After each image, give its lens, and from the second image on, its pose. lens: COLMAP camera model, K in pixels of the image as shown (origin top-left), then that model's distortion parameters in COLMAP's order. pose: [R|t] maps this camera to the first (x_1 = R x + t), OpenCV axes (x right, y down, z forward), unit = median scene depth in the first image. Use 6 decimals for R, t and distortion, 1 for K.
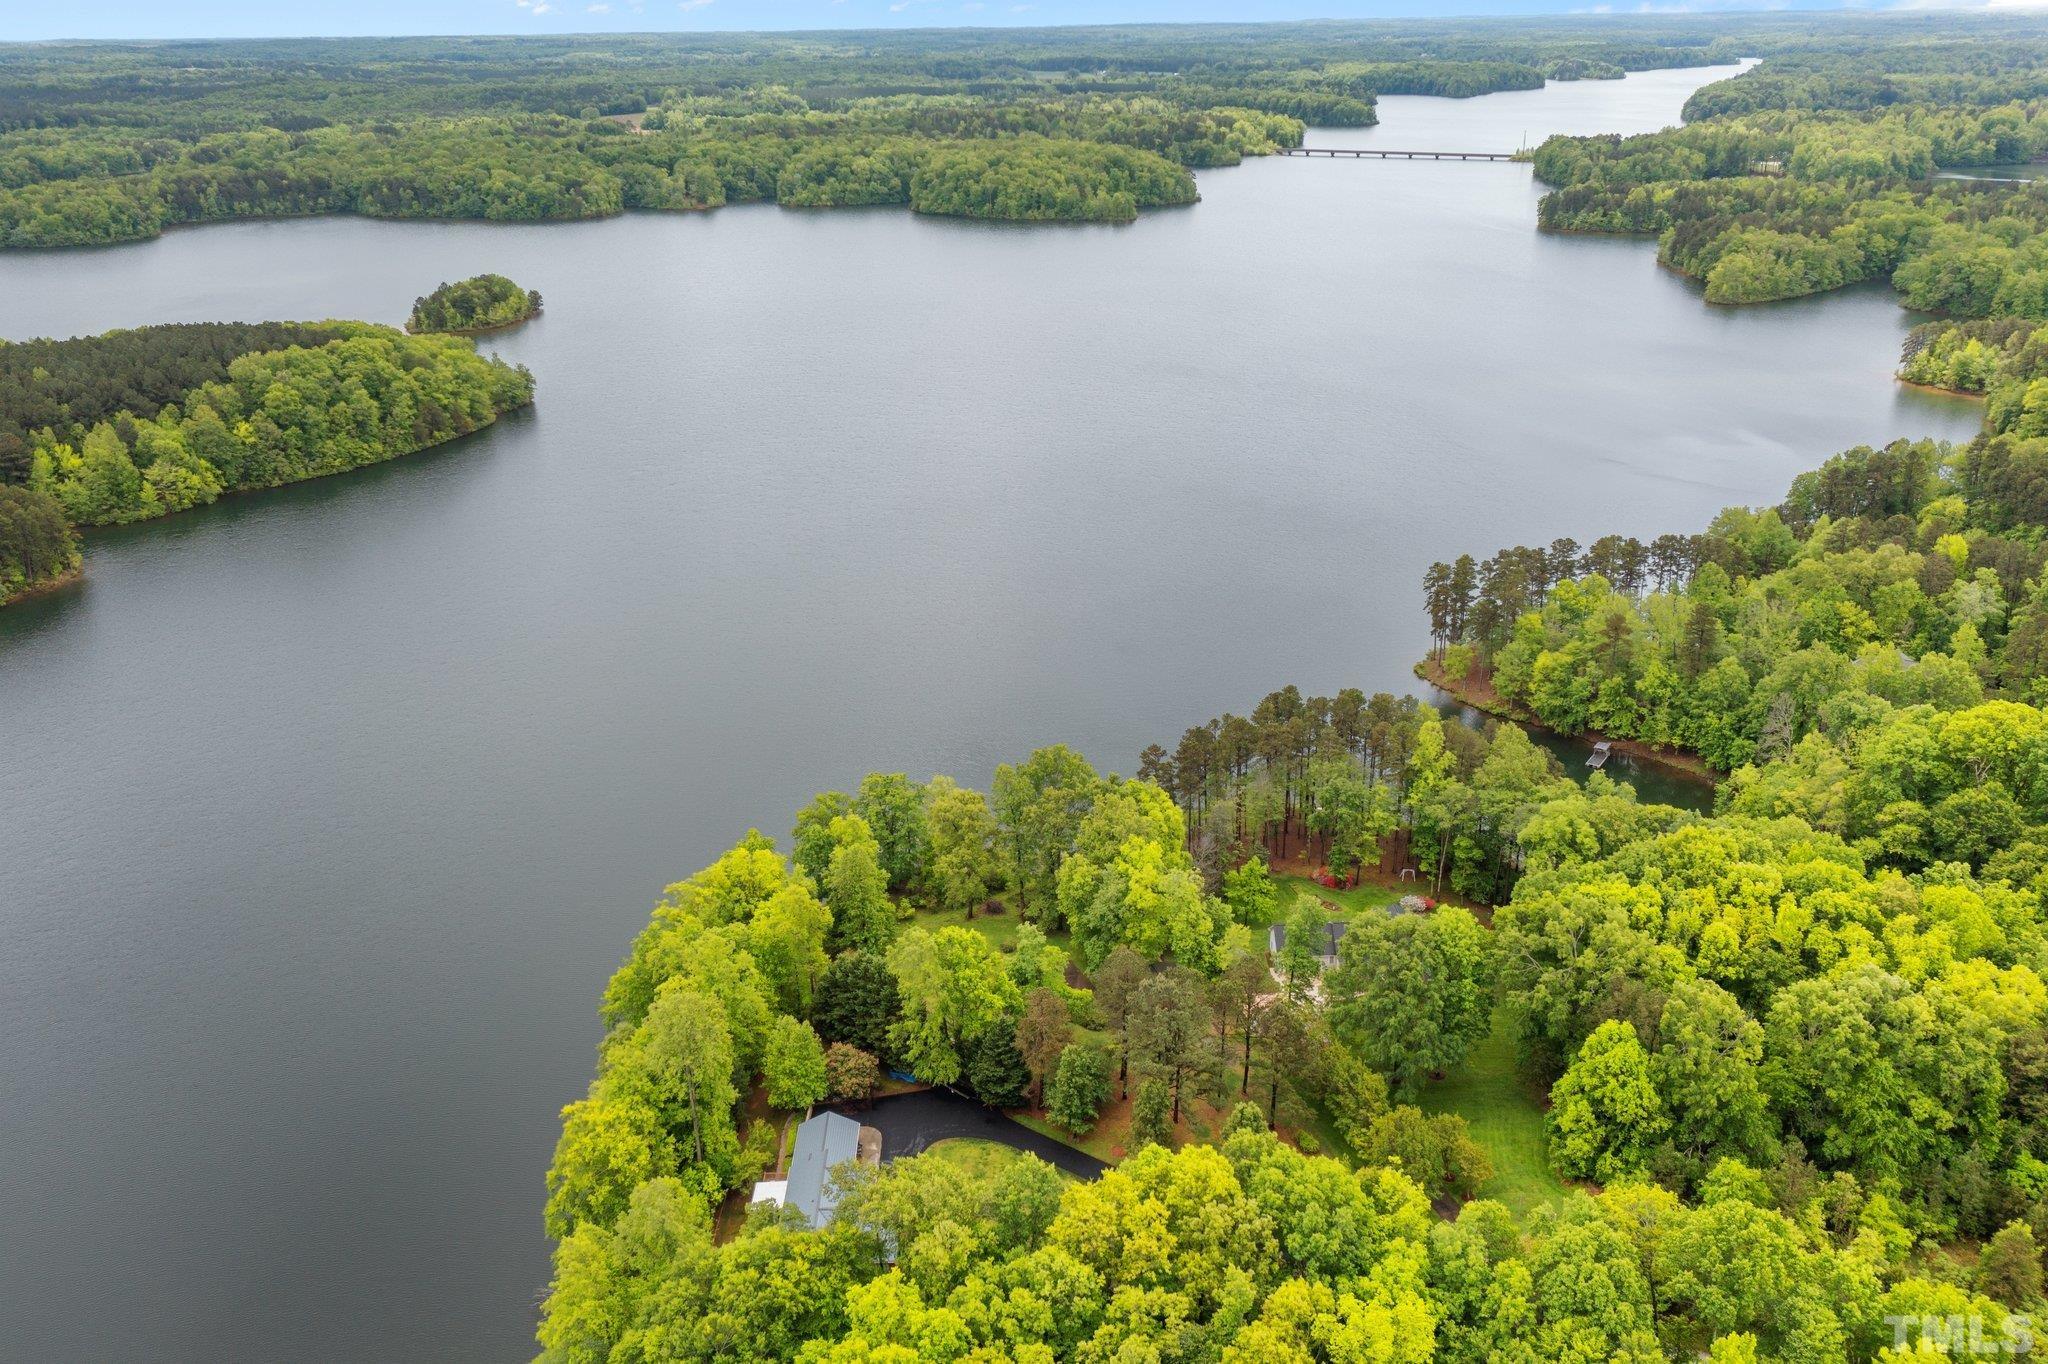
lens RADIAL K [[1619.8, 0, 1020.4], [0, 1619.8, 707.6], [0, 0, 1]] dist [-0.001472, 0.011027]
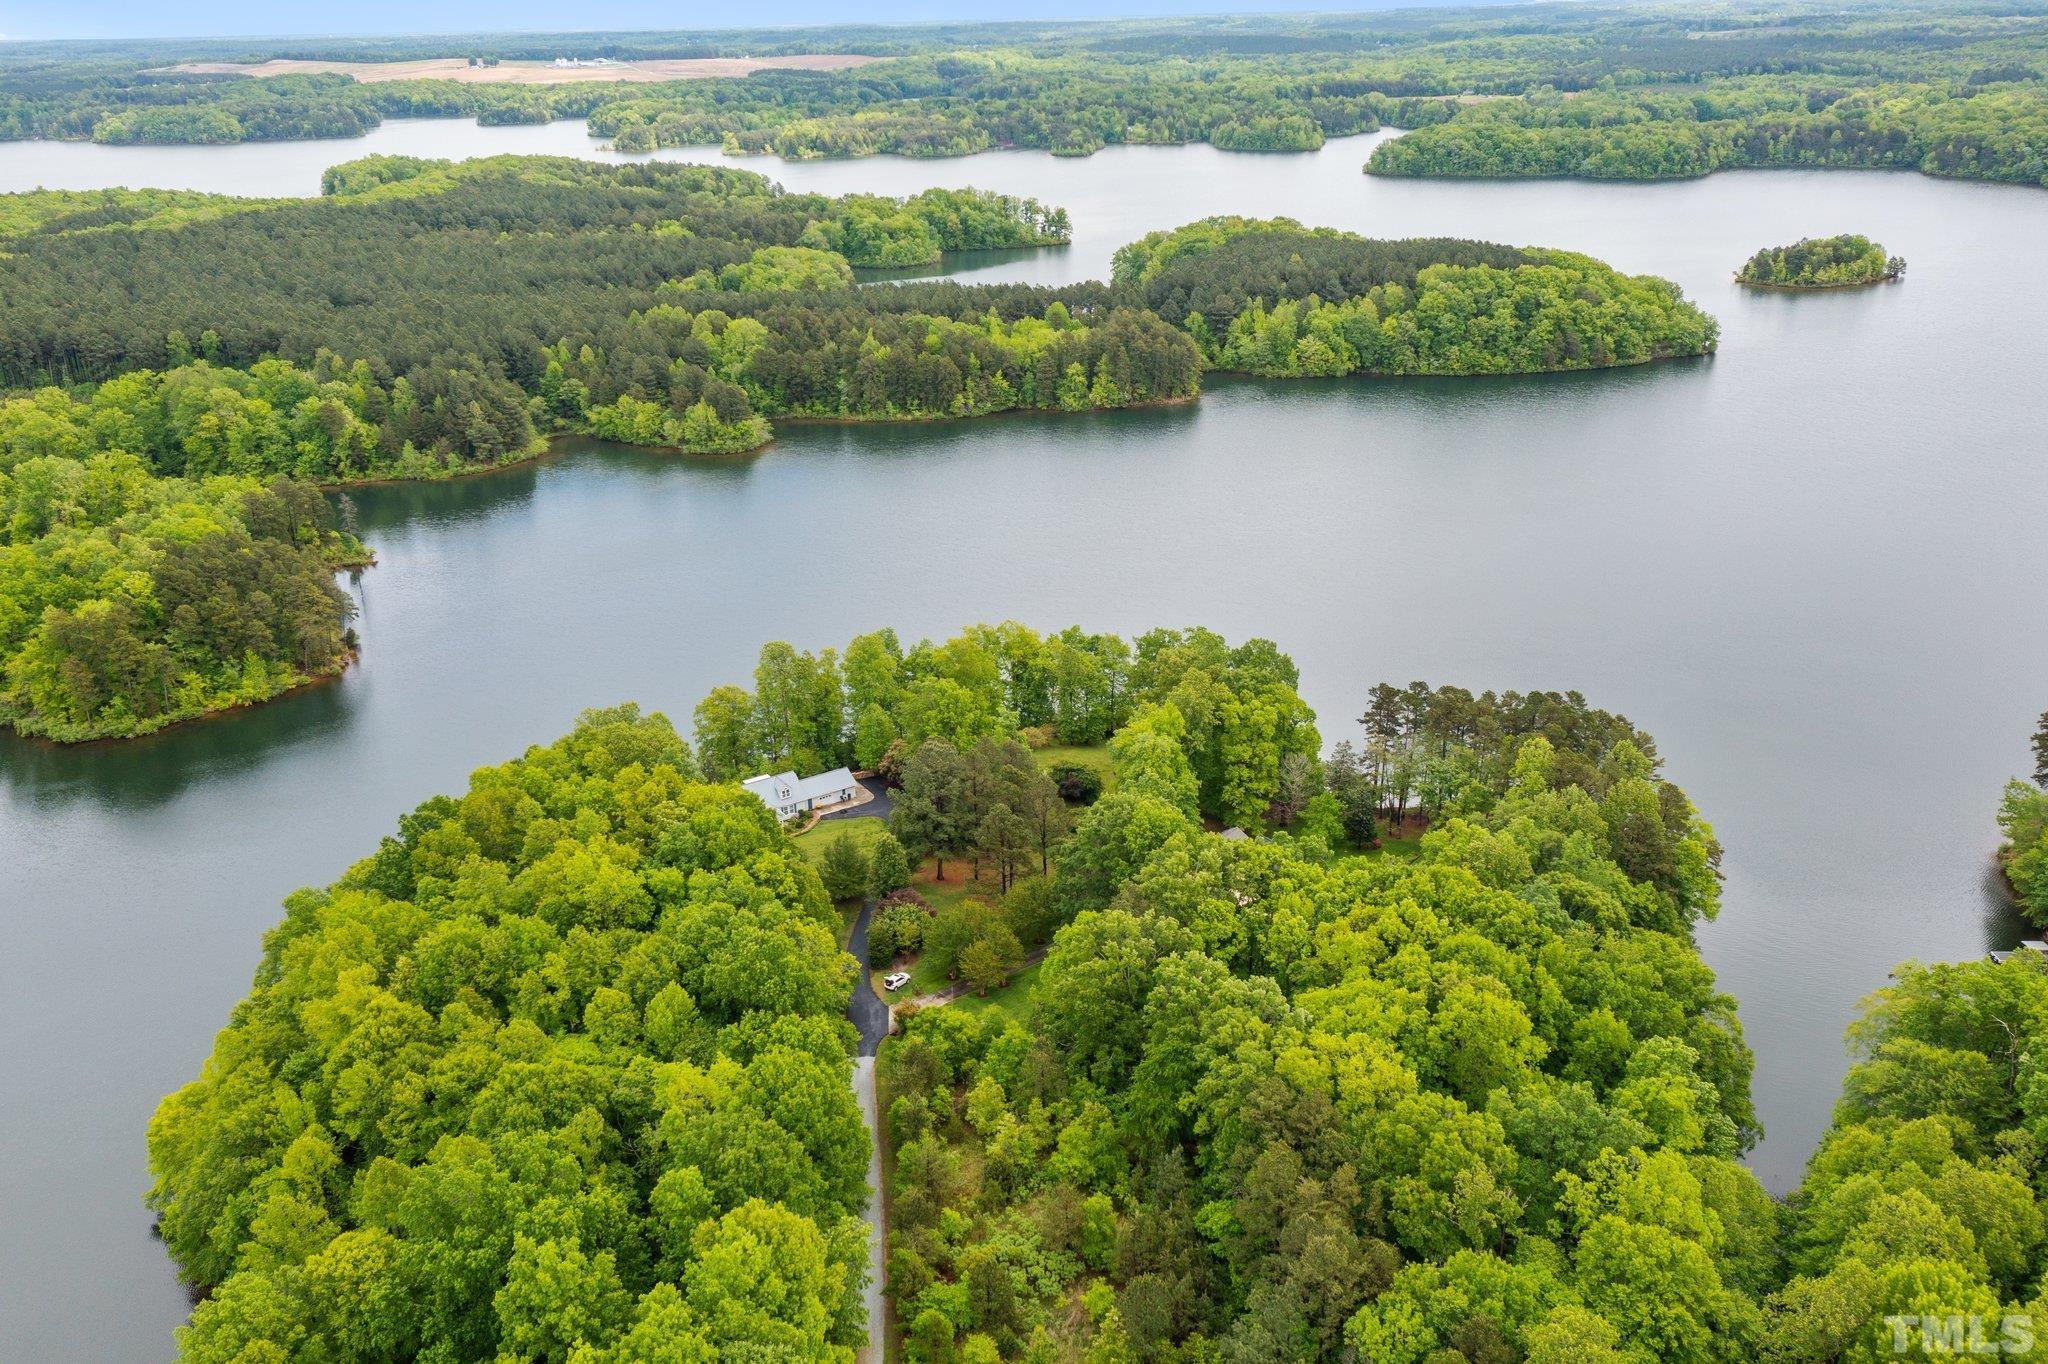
lens RADIAL K [[1619.8, 0, 1013.5], [0, 1619.8, 691.1], [0, 0, 1]] dist [-0.001472, 0.011027]
pose [[0.528187, 0.327718, -0.783339, 0.204435], [-0.312755, 0.932749, 0.179342, -0.022370], [0.789432, 0.150267, 0.595161, 0.049541]]
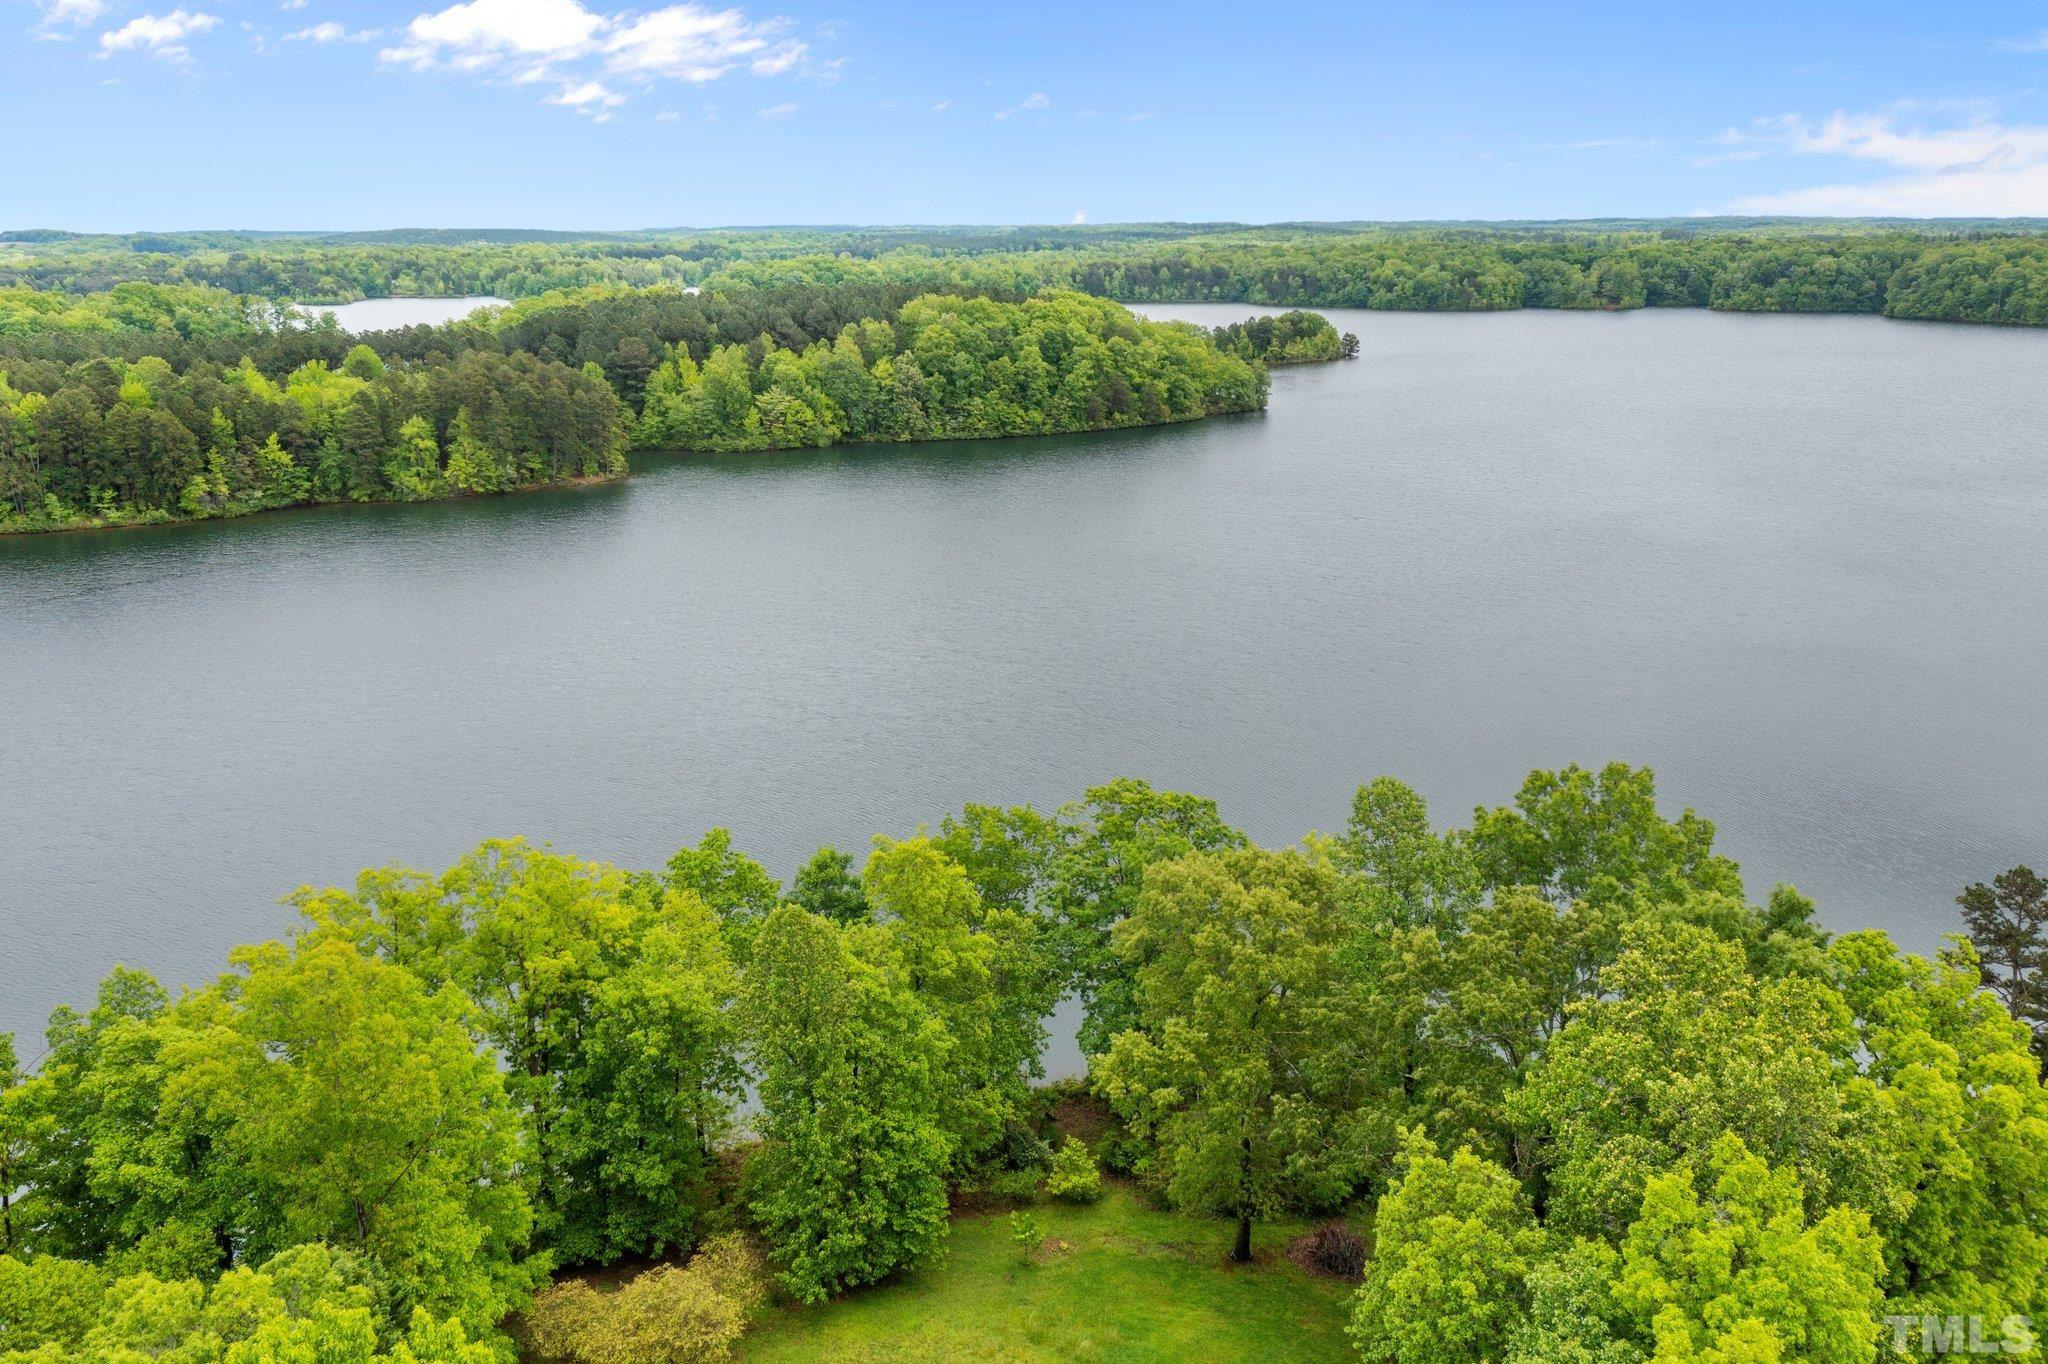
lens RADIAL K [[1619.8, 0, 1022.7], [0, 1619.8, 683.6], [0, 0, 1]] dist [-0.001472, 0.011027]
pose [[0.841302, 0.152504, -0.518607, 0.020355], [-0.216688, 0.974069, -0.065079, 0.012568], [0.495234, 0.167127, 0.852532, 0.174087]]
